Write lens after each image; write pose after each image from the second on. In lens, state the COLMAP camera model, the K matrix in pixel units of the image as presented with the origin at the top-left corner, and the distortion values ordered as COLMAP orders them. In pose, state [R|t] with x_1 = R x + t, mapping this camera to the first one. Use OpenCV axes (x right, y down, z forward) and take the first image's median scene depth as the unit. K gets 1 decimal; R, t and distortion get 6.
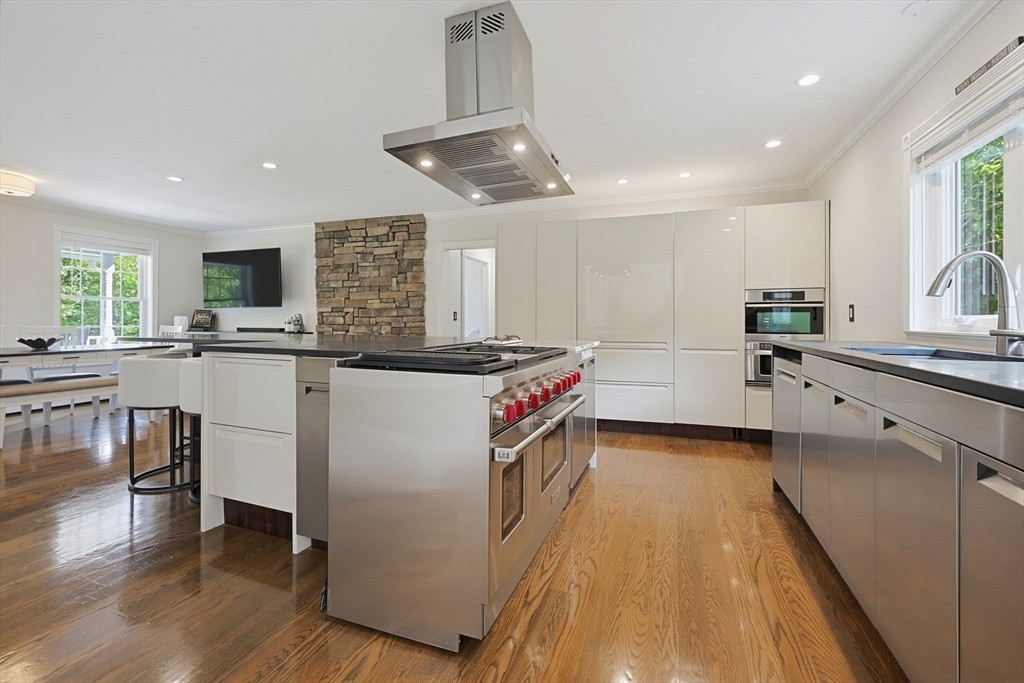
lens RADIAL K [[439.0, 0, 529.6], [0, 439.0, 318.4], [0, 0, 1]] dist [0.009448, 0.000253]
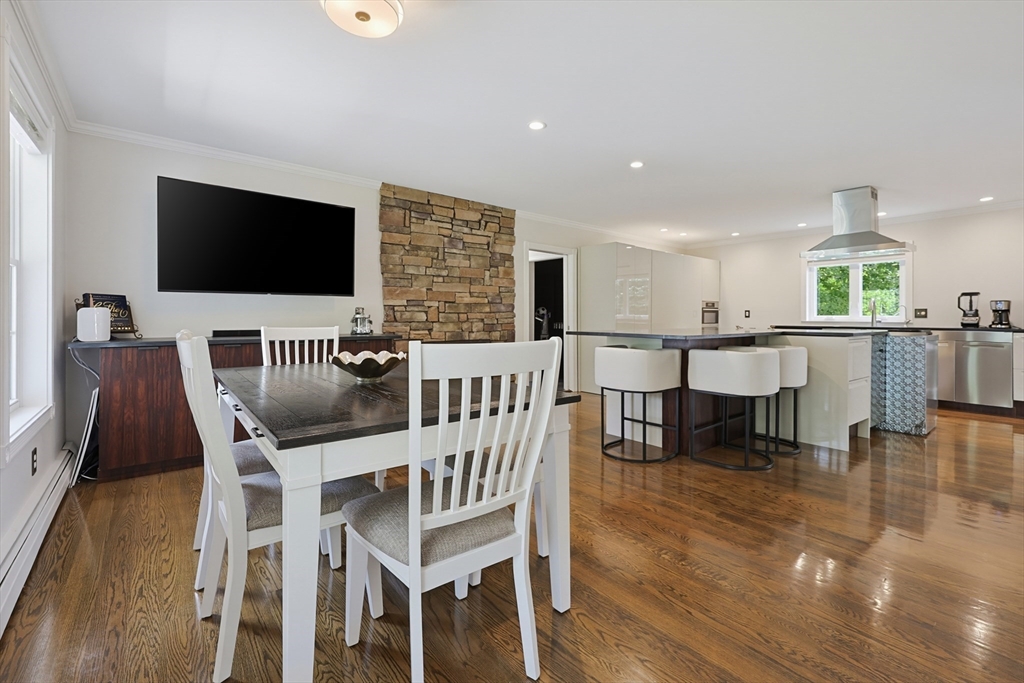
lens RADIAL K [[439.0, 0, 537.3], [0, 439.0, 316.4], [0, 0, 1]] dist [0.009448, 0.000253]
pose [[0.512683, 0.002261, 0.858575, -1.038121], [-0.004766, 0.999989, 0.000213, 0.003031], [-0.858565, -0.004201, 0.512688, 0.430017]]
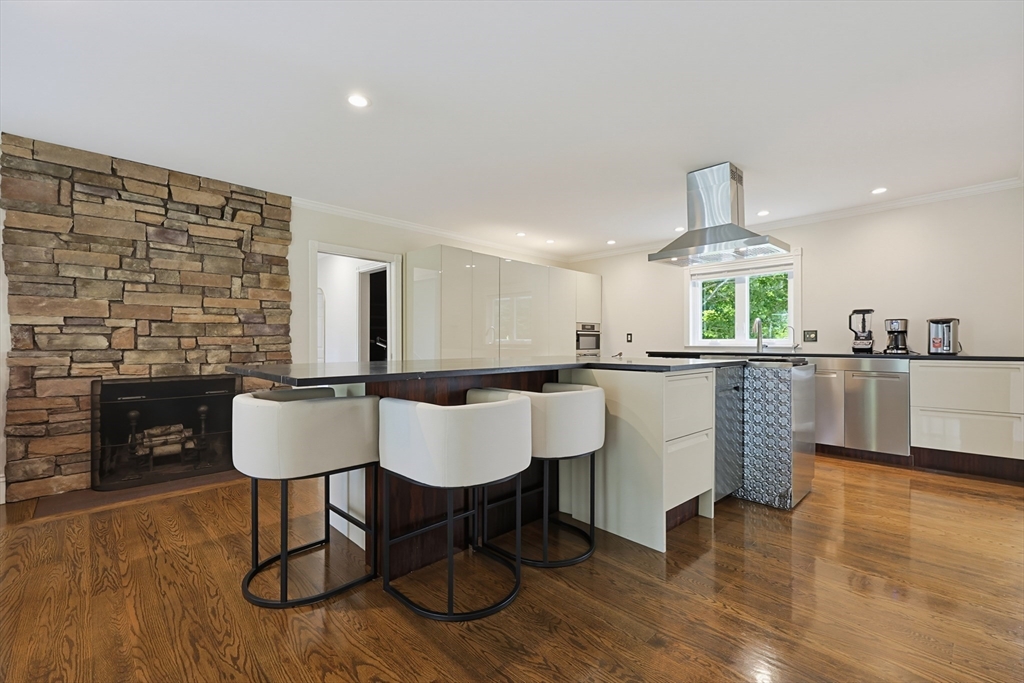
lens RADIAL K [[439.0, 0, 522.1], [0, 439.0, 340.2], [0, 0, 1]] dist [0.009448, 0.000253]
pose [[0.441509, 0.003711, 0.897249, -0.706461], [-0.001380, 0.999993, -0.003457, 0.003357], [-0.897256, 0.000288, 0.441511, 0.317889]]
